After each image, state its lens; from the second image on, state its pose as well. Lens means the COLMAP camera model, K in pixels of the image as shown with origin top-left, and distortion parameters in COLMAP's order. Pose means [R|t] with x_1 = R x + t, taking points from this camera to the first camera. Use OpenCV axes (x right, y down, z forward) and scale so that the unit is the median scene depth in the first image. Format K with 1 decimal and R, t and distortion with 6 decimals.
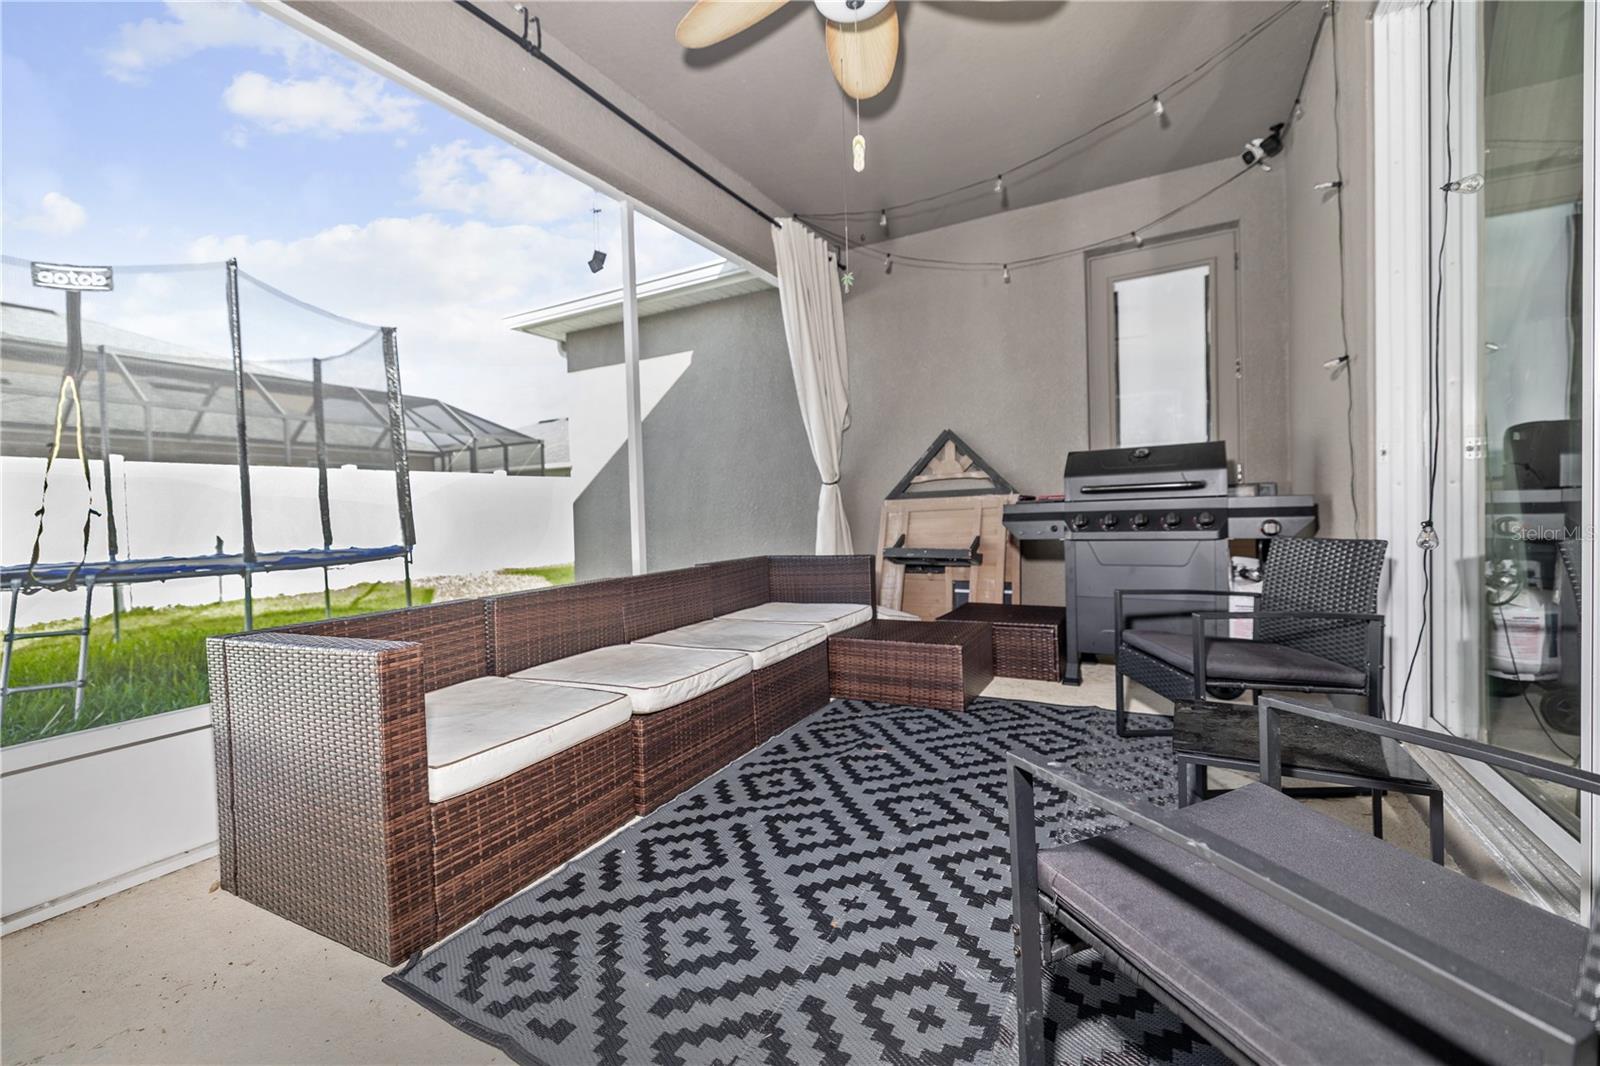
lens RADIAL K [[679.9, 0, 785.1], [0, 679.9, 507.2], [0, 0, 1]] dist [-0.002874, -0.000045]
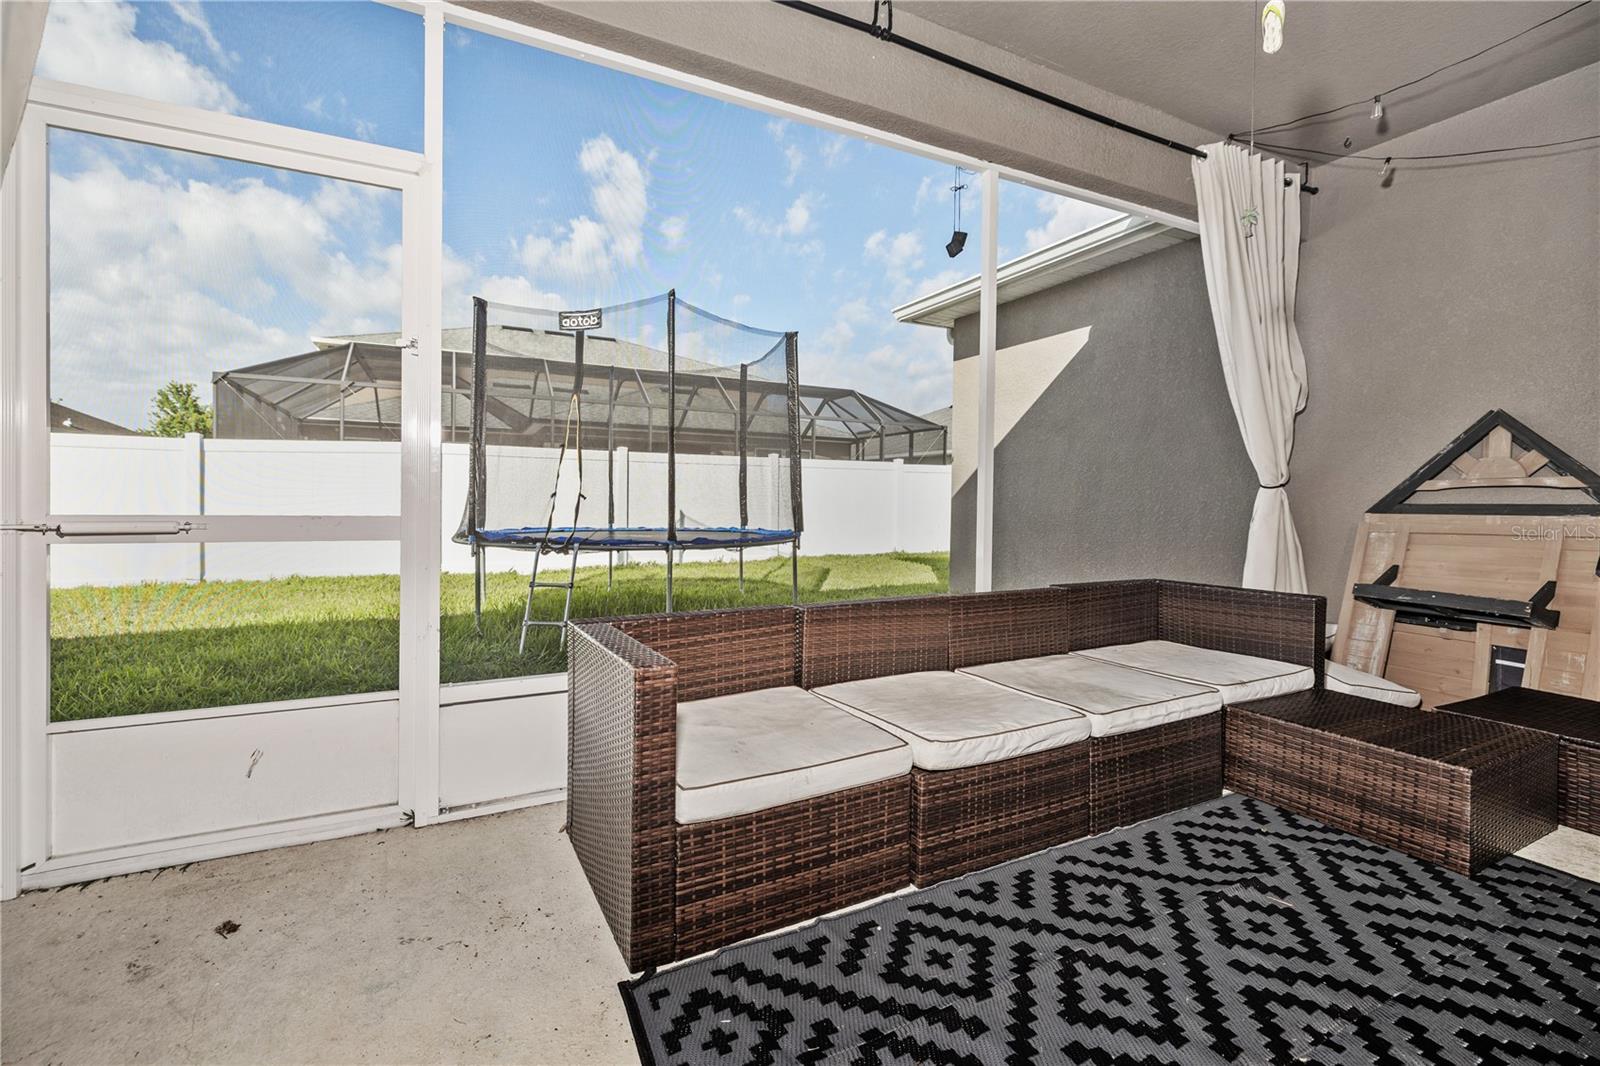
lens RADIAL K [[693.4, 0, 766.9], [0, 693.4, 501.0], [0, 0, 1]] dist [0.001438, 0.000393]
pose [[0.824482, 0.039452, -0.564511, 0.095658], [-0.032372, 0.999221, 0.022552, -0.044808], [0.564961, -0.000320, 0.825117, 0.135806]]
